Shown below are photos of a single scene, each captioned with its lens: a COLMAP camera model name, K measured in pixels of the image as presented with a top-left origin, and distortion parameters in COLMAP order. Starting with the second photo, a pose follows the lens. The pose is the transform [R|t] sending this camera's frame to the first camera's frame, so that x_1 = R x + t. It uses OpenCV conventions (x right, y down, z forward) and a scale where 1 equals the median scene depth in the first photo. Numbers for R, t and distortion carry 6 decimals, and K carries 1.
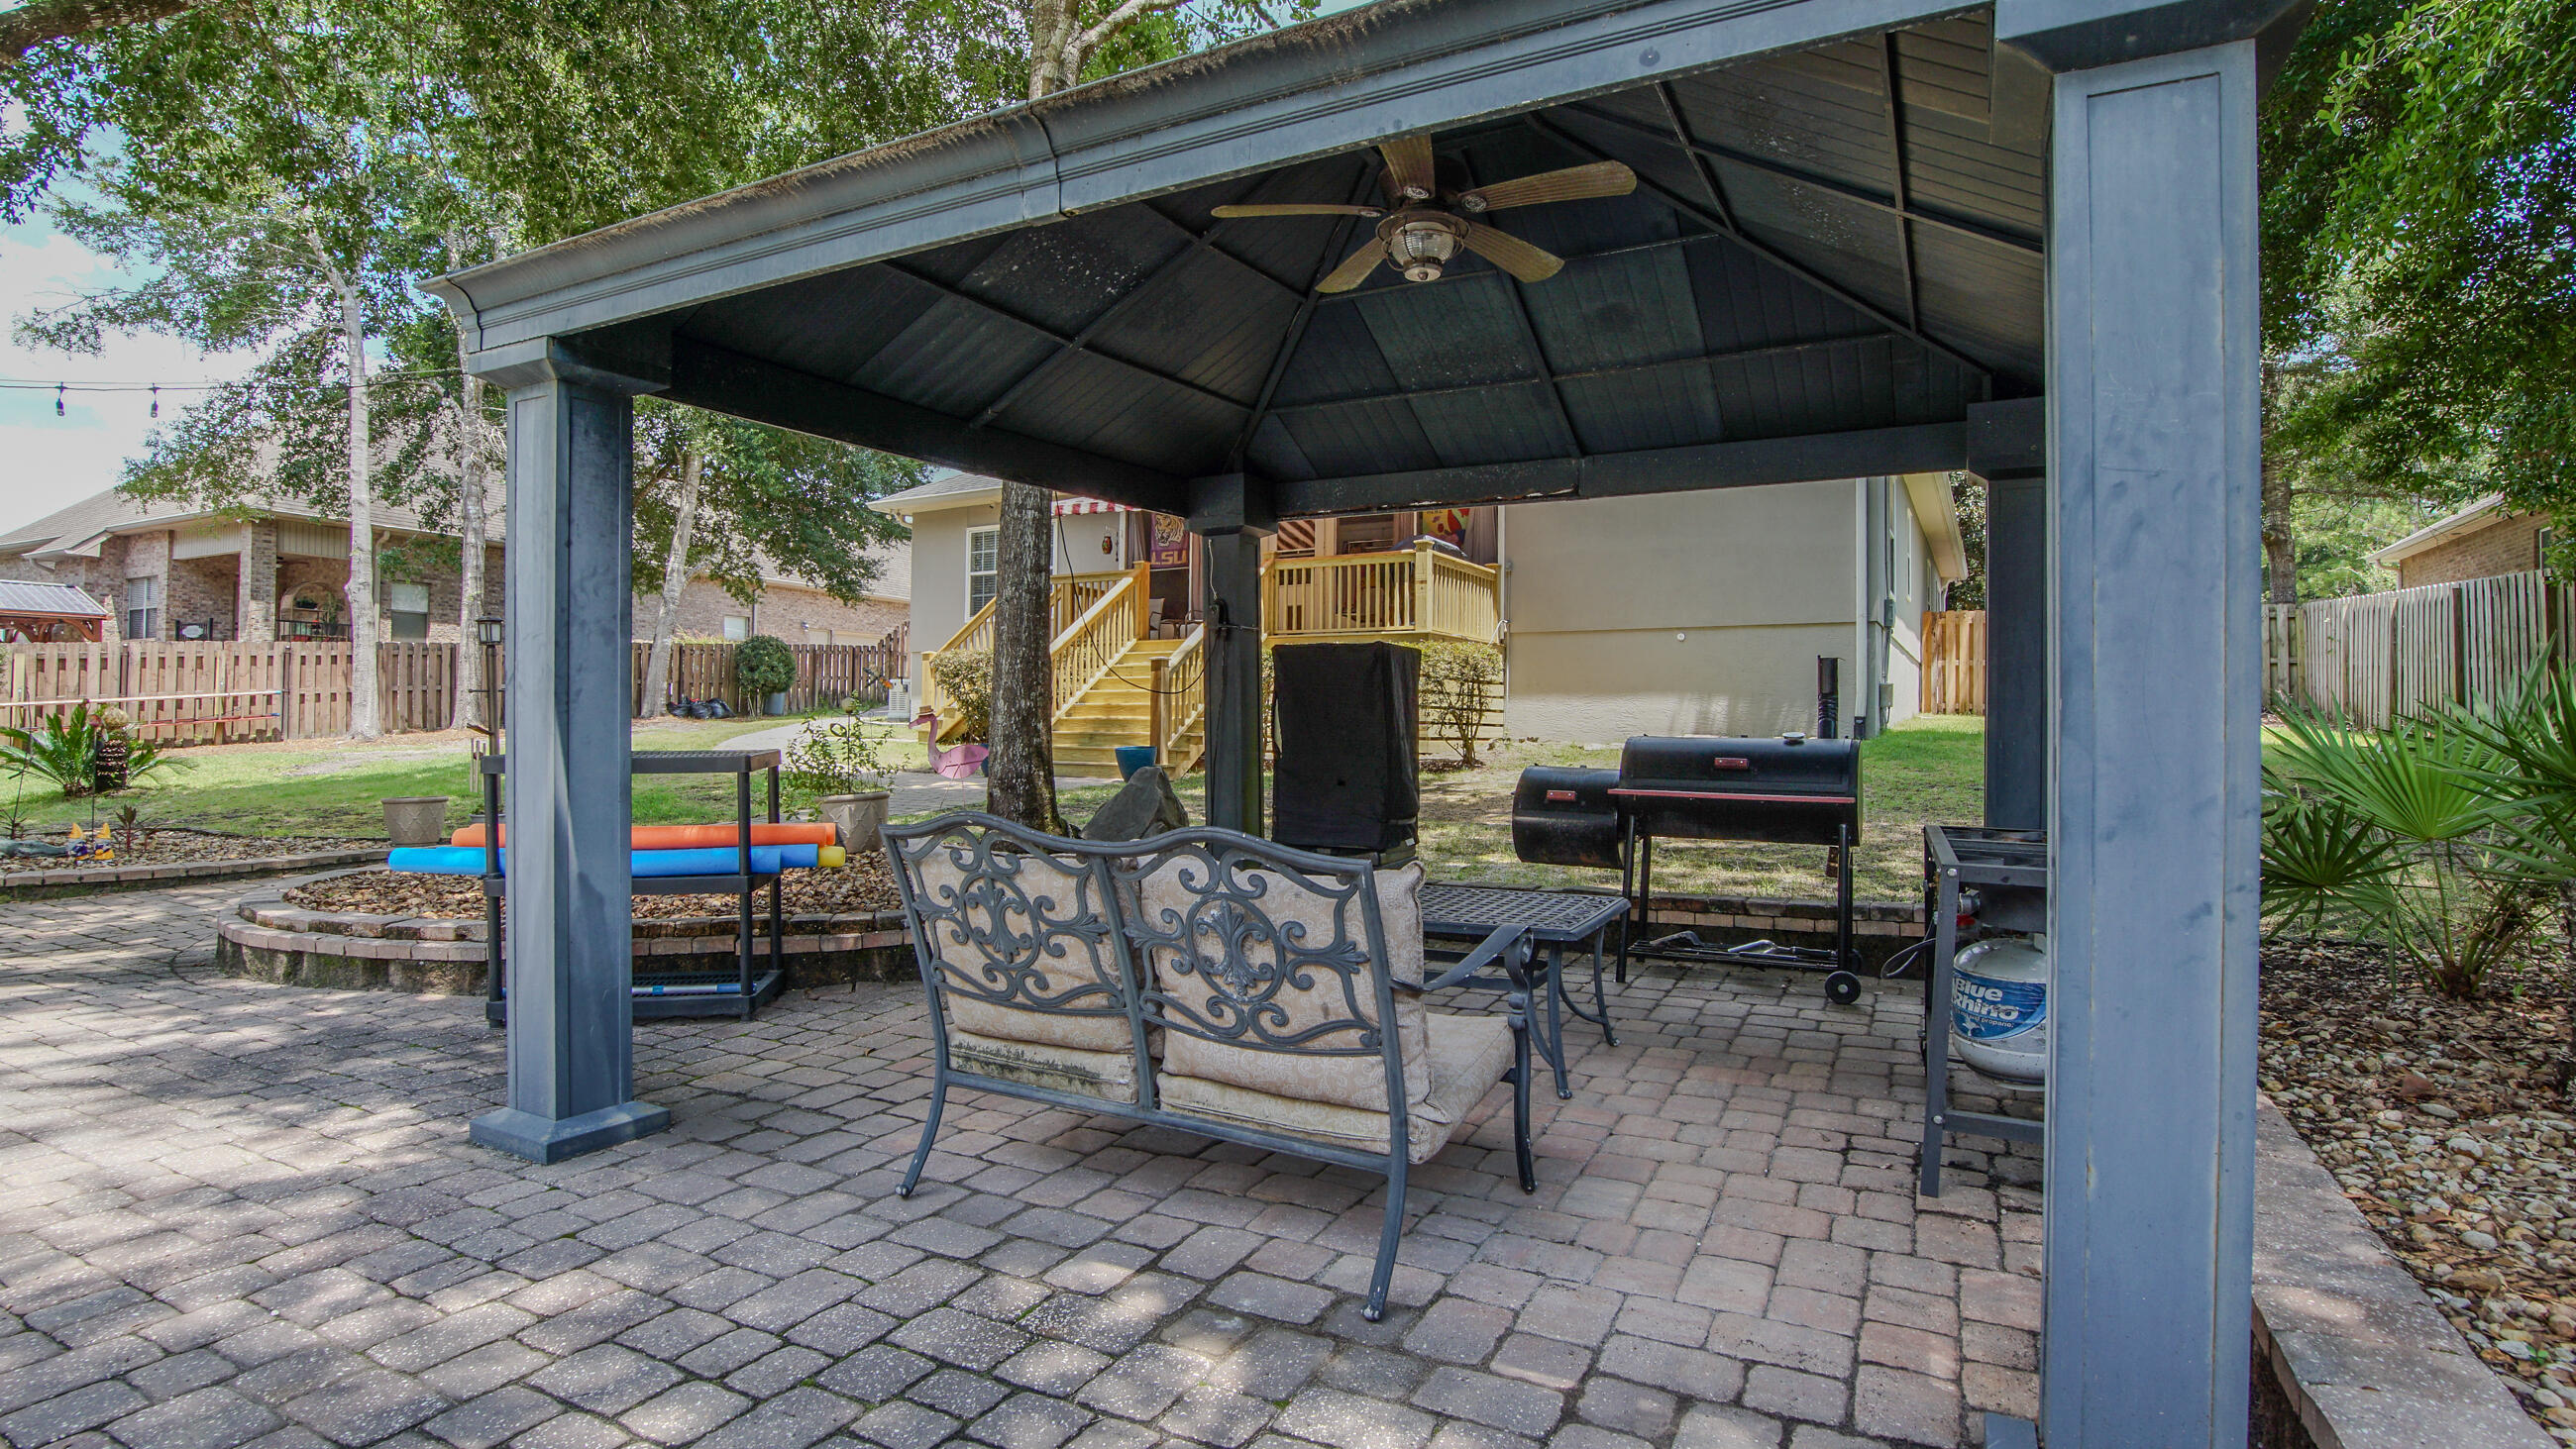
lens RADIAL K [[1274.0, 0, 1317.1], [0, 1274.0, 724.9], [0, 0, 1]] dist [-0.033095, 0.000494]
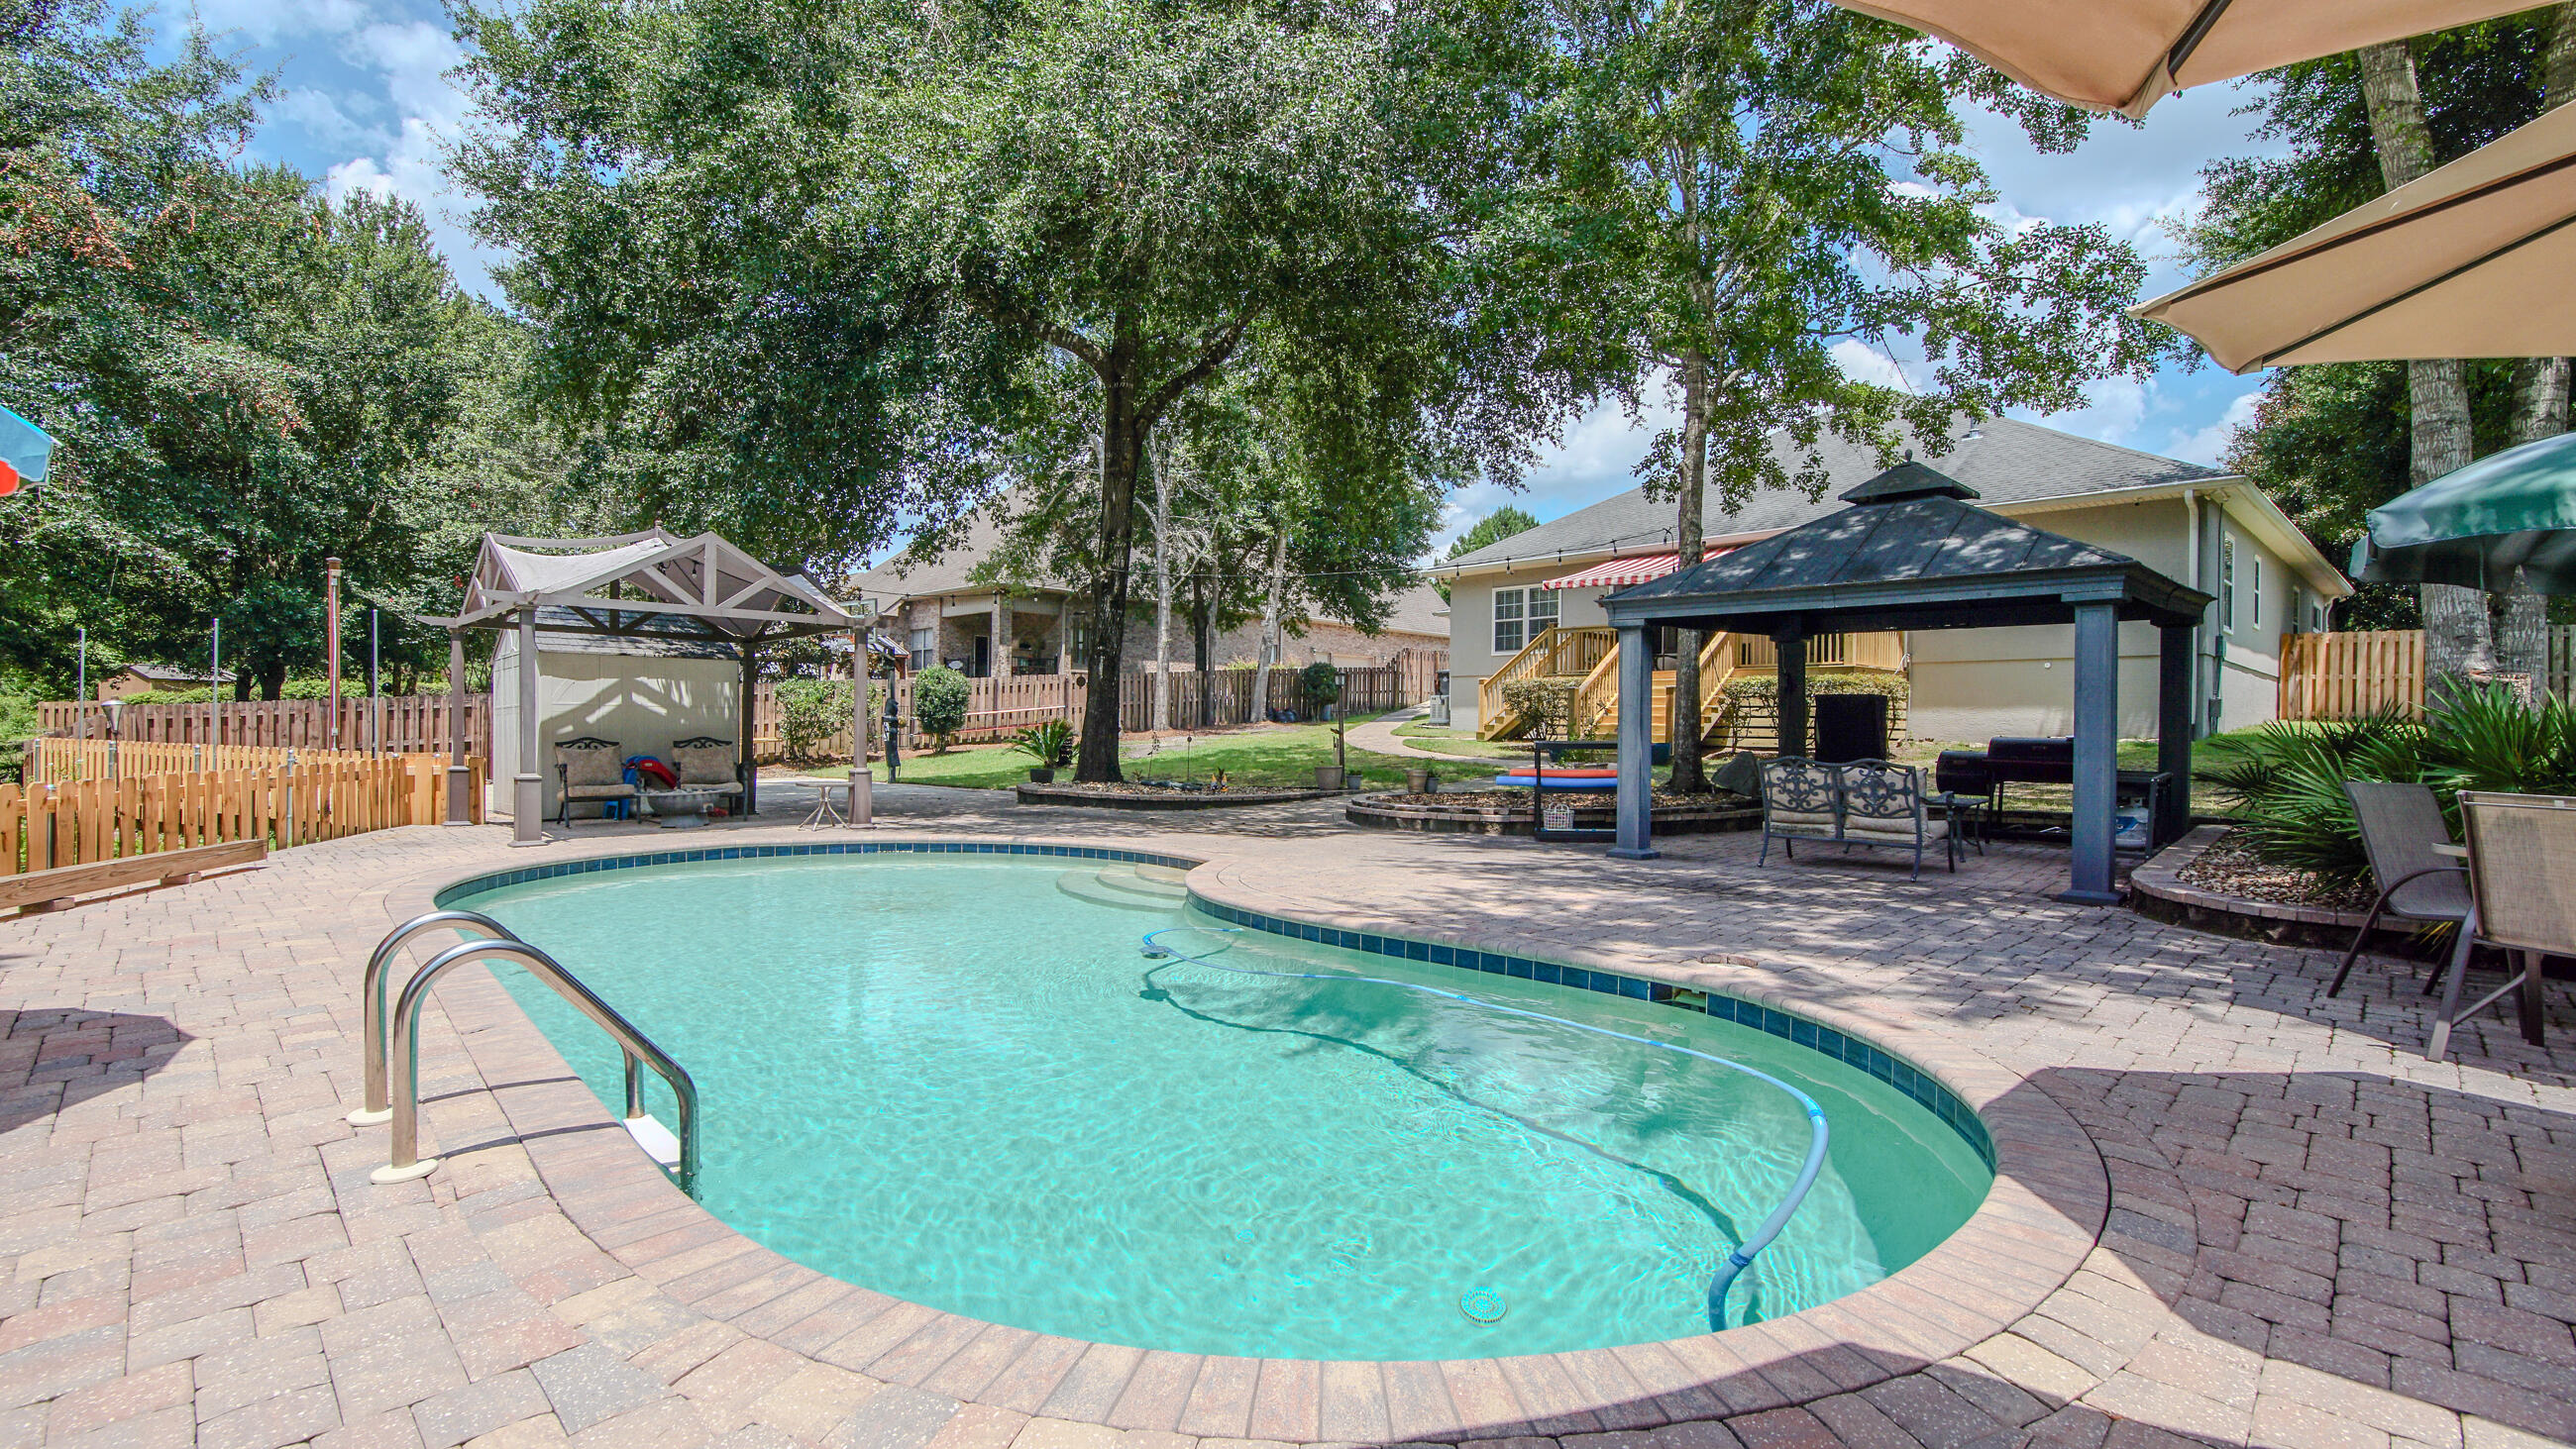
lens RADIAL K [[1274.0, 0, 1317.1], [0, 1274.0, 724.9], [0, 0, 1]] dist [-0.033095, 0.000494]
pose [[0.963706, 0.001029, -0.266964, -0.103856], [-0.001227, 0.999999, -0.000575, -0.003023], [0.266964, 0.000882, 0.963706, -0.491904]]
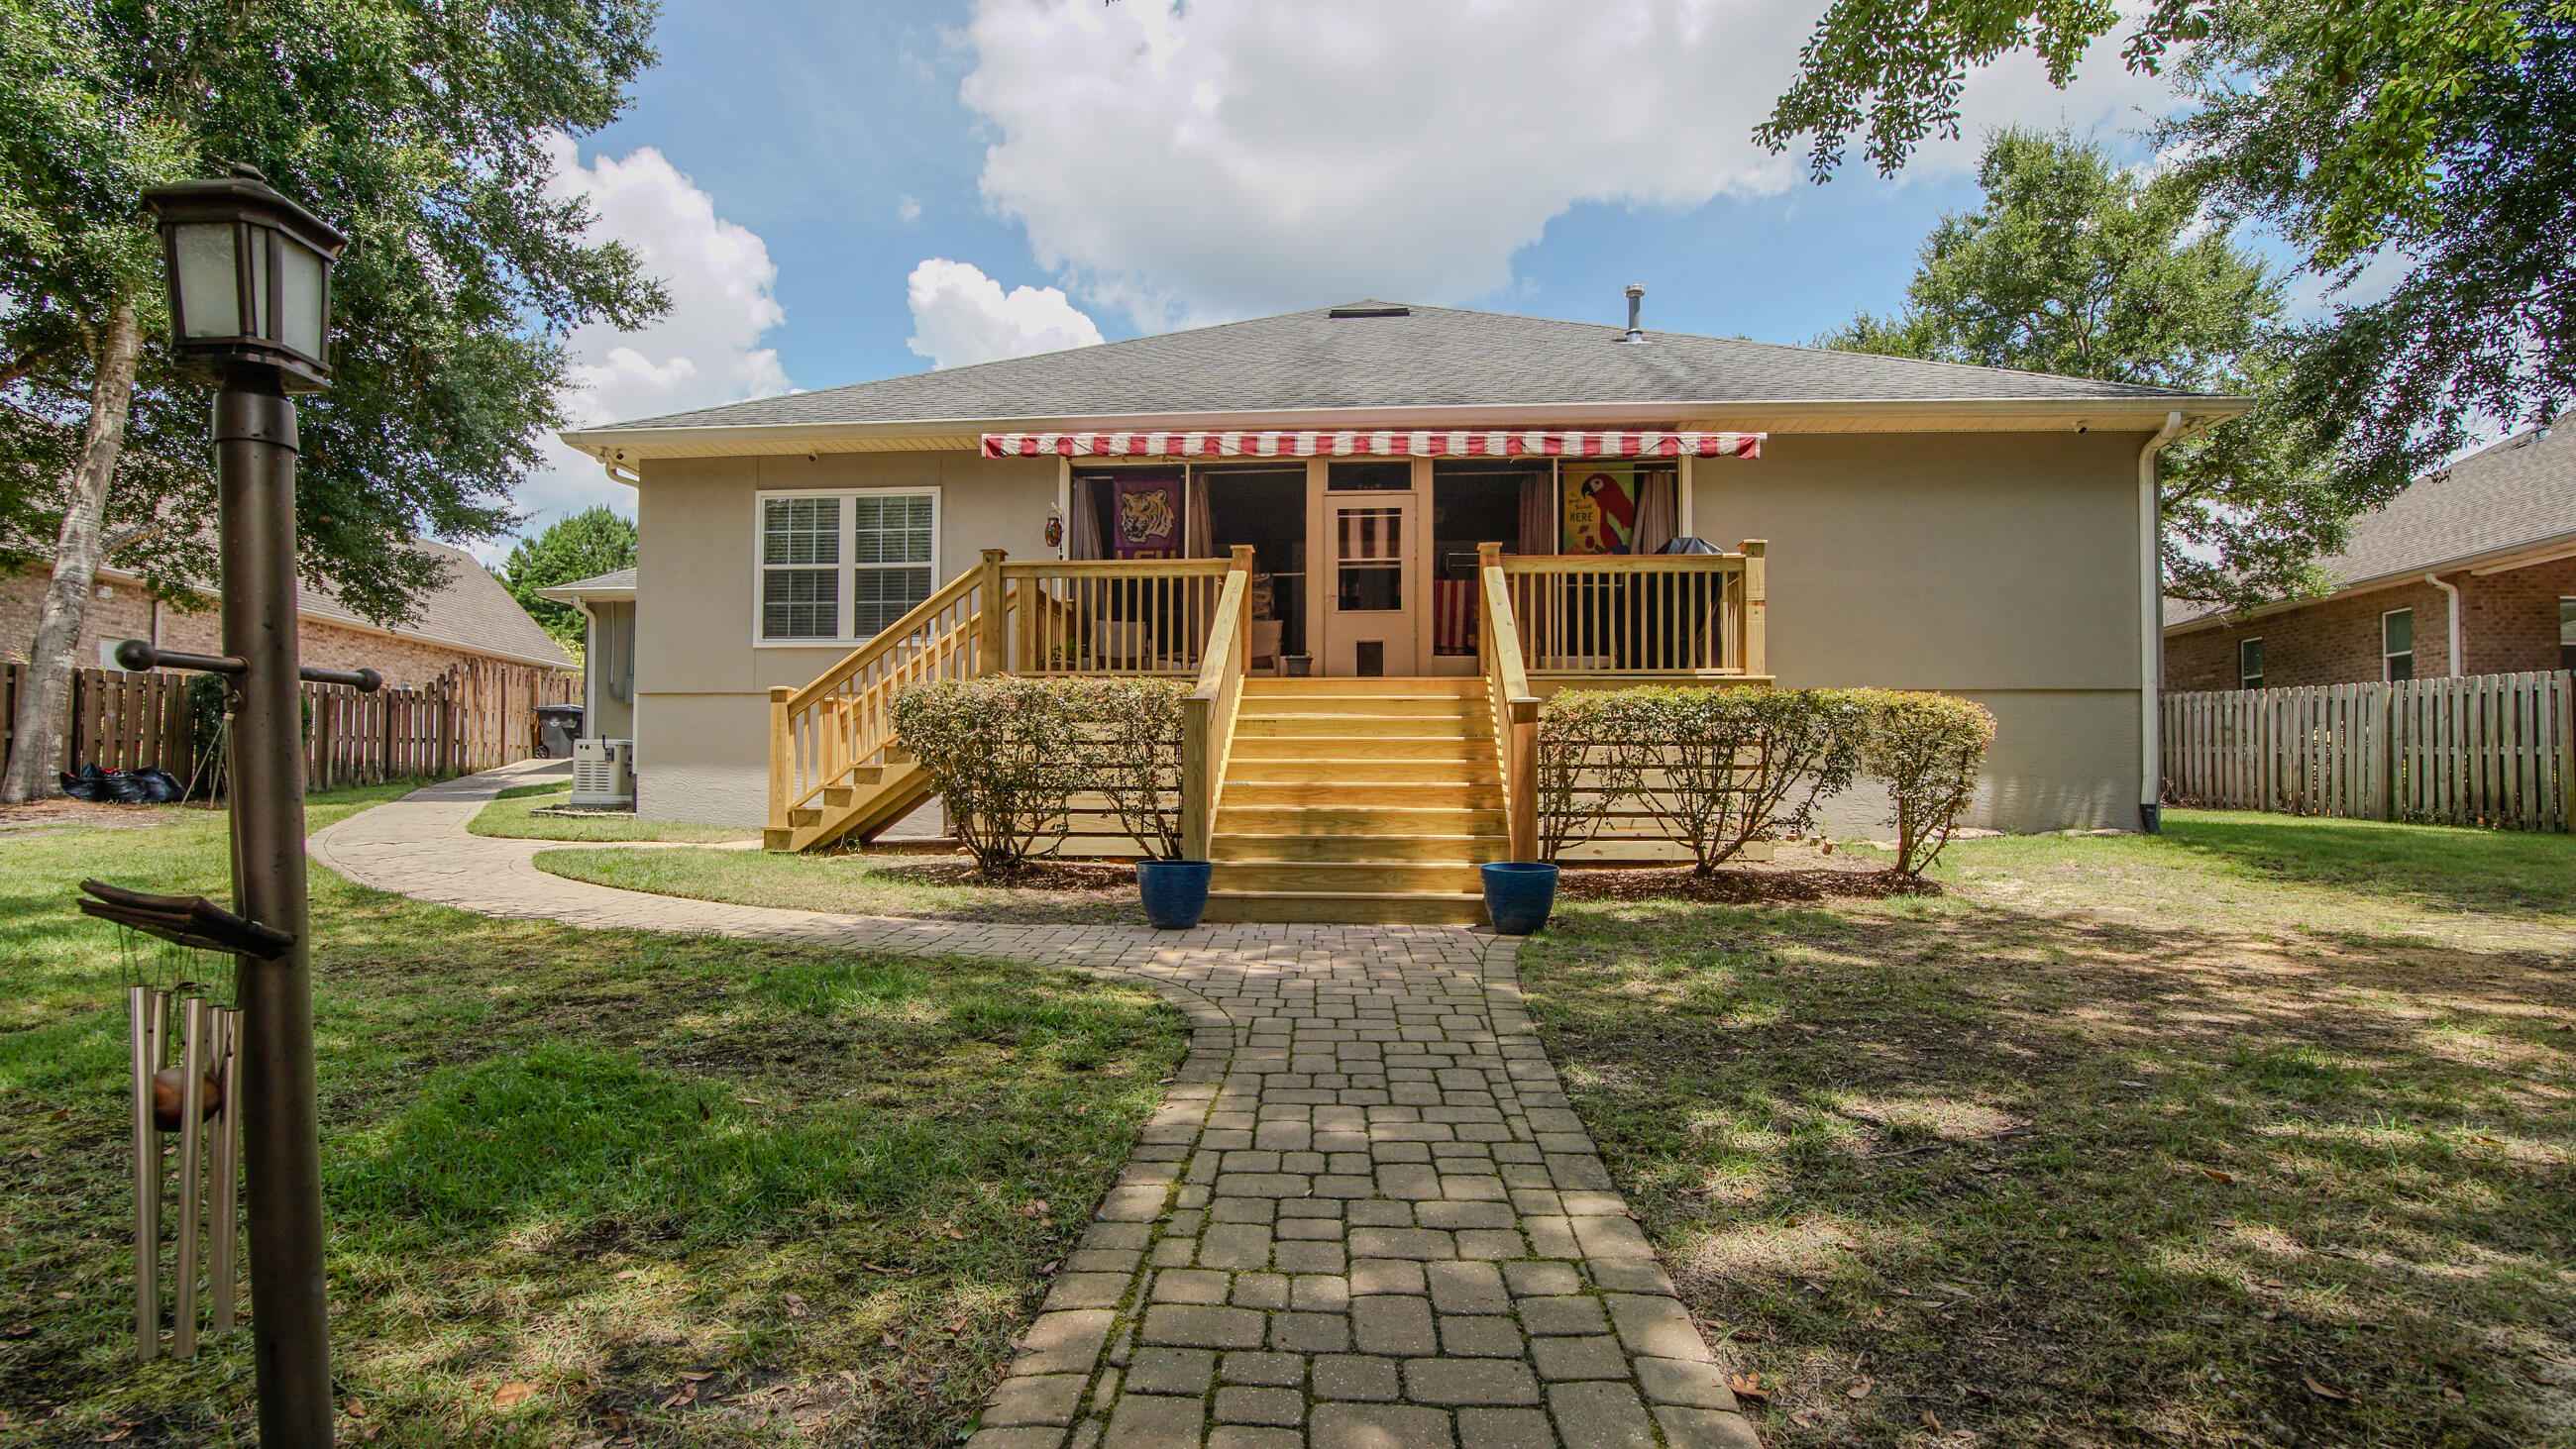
lens RADIAL K [[1220.2, 0, 1244.5], [0, 1220.2, 761.5], [0, 0, 1]] dist [-0.020887, 0.000189]
pose [[0.917151, 0.017978, 0.398134, -0.349537], [-0.001831, 0.999162, -0.040901, -0.003804], [-0.398536, 0.036783, 0.916415, 0.457355]]
